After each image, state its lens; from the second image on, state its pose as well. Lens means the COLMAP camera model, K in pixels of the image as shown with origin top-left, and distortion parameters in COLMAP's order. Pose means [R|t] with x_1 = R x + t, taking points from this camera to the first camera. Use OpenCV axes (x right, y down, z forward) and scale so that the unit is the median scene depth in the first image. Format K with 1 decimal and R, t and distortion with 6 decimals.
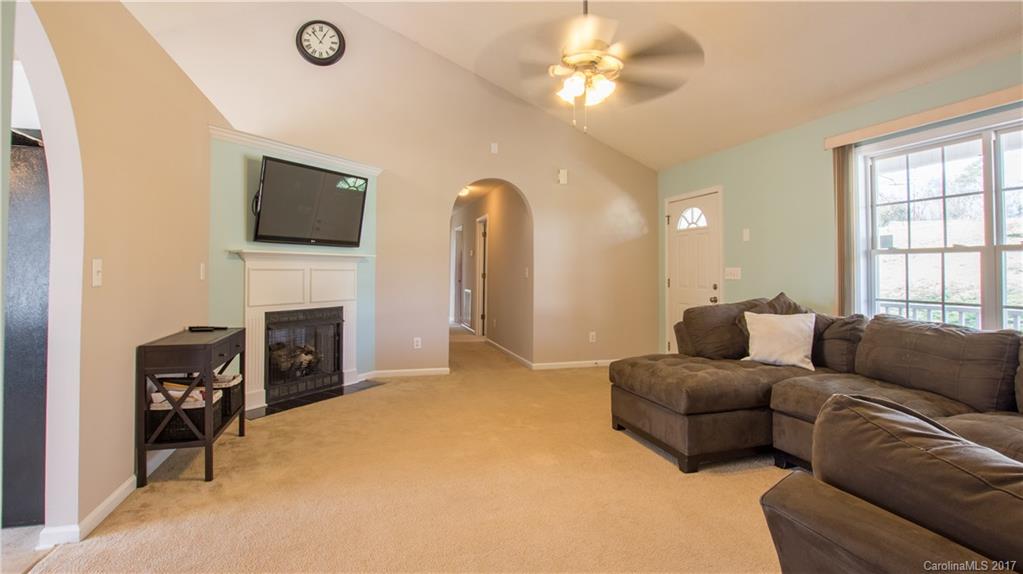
lens RADIAL K [[488.6, 0, 490.9], [0, 488.6, 262.4], [0, 0, 1]] dist [-0.001010, -0.000111]
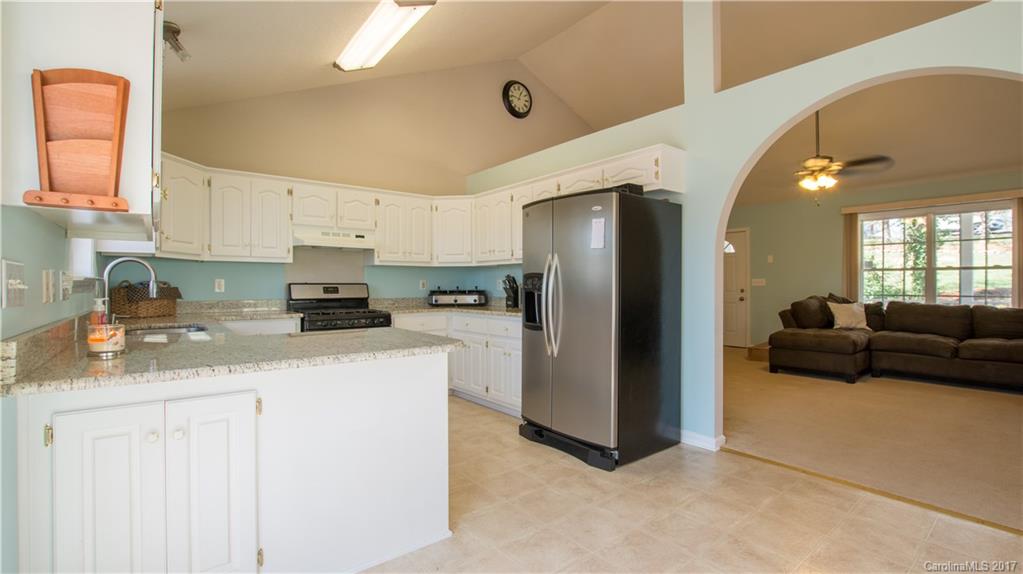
lens RADIAL K [[452.1, 0, 512.0], [0, 452.1, 285.3], [0, 0, 1]] dist [0.000314, -0.000017]
pose [[0.919501, -0.011438, 0.392922, -1.236483], [0.002368, 0.999720, 0.023561, -0.006240], [-0.393081, -0.020734, 0.919270, -0.093577]]
